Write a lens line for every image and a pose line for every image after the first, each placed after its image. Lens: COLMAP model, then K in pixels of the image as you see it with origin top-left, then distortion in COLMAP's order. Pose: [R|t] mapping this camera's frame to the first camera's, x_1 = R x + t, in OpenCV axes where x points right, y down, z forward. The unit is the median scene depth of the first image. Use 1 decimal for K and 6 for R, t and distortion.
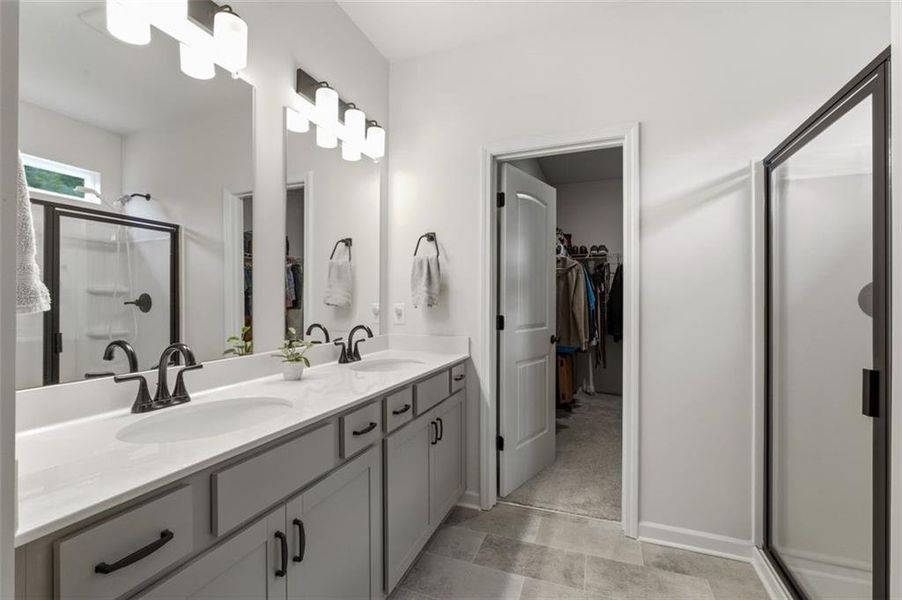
lens RADIAL K [[390.3, 0, 450.2], [0, 390.3, 302.0], [0, 0, 1]] dist [-0.000049, 0.000385]
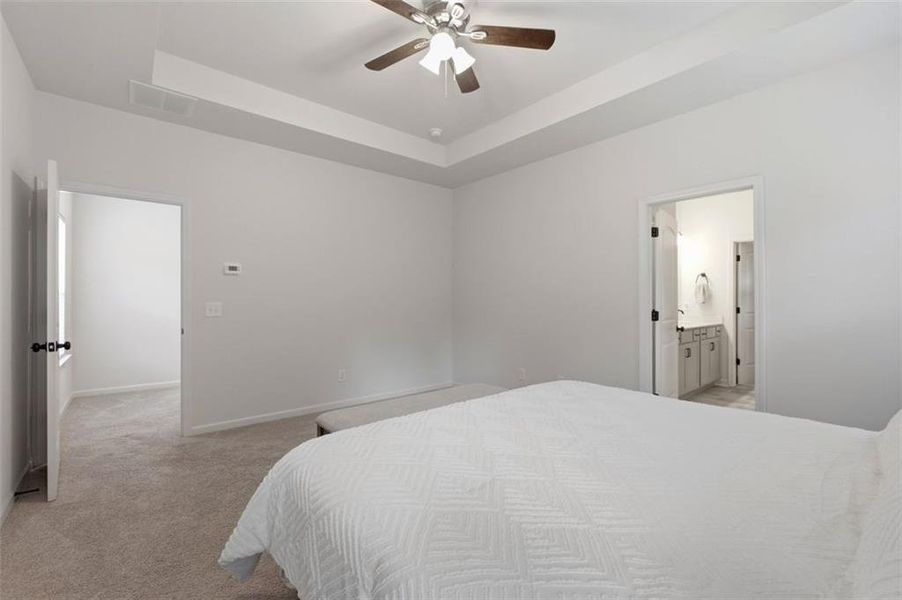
lens RADIAL K [[390.3, 0, 457.3], [0, 390.3, 297.1], [0, 0, 1]] dist [-0.000049, 0.000385]
pose [[0.885319, -0.000691, -0.464984, -0.286933], [0.000623, 1.000000, -0.000301, -0.029307], [0.464984, -0.000023, 0.885319, -1.950893]]
